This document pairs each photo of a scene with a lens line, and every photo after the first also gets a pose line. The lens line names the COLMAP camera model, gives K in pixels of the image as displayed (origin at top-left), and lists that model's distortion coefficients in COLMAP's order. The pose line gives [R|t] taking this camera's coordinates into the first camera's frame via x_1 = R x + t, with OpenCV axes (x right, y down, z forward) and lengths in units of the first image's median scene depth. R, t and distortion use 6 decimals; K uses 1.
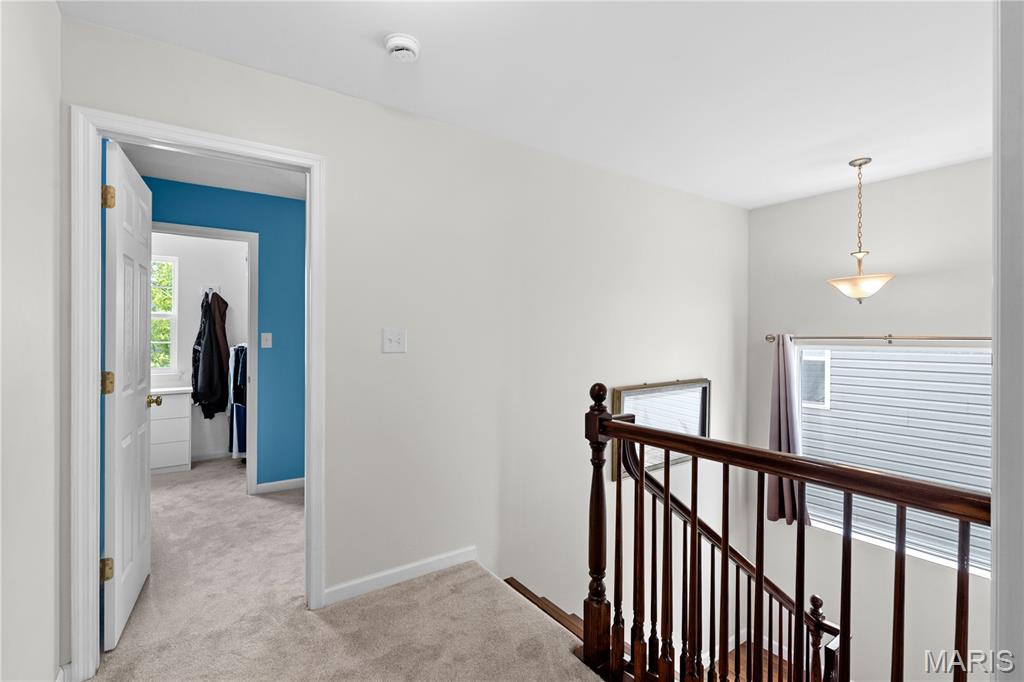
lens RADIAL K [[474.0, 0, 514.8], [0, 474.0, 336.0], [0, 0, 1]] dist [0.001673, -0.000436]
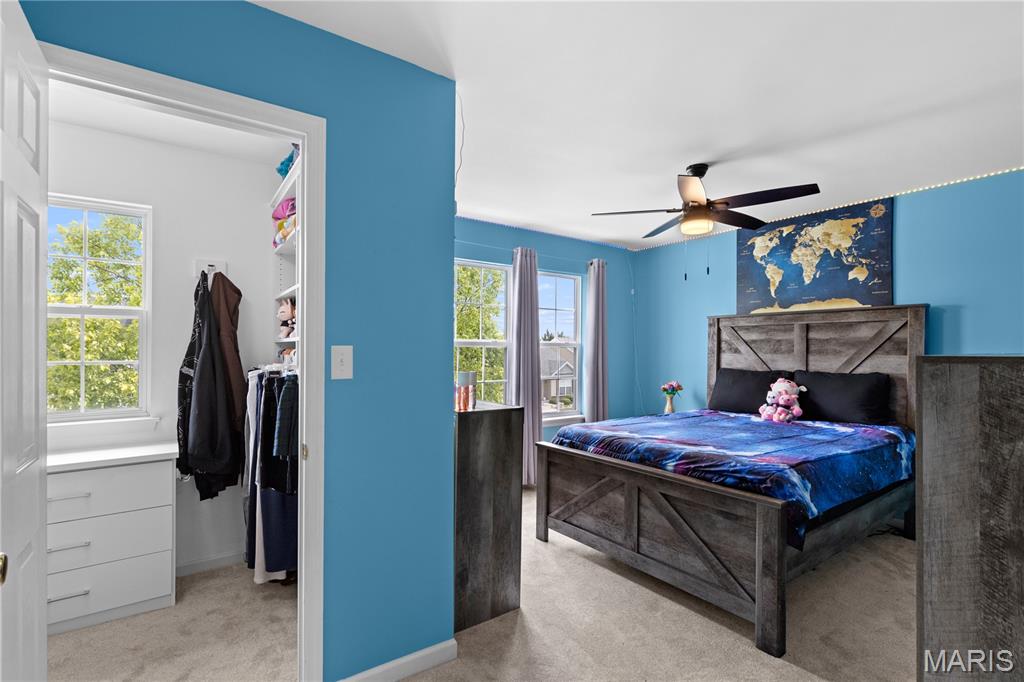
lens RADIAL K [[474.0, 0, 510.3], [0, 474.0, 349.6], [0, 0, 1]] dist [0.001673, -0.000436]
pose [[0.999979, 0.001470, 0.006350, -0.302287], [-0.001496, 0.999991, 0.004089, -0.003743], [-0.006344, -0.004098, 0.999971, 0.453869]]
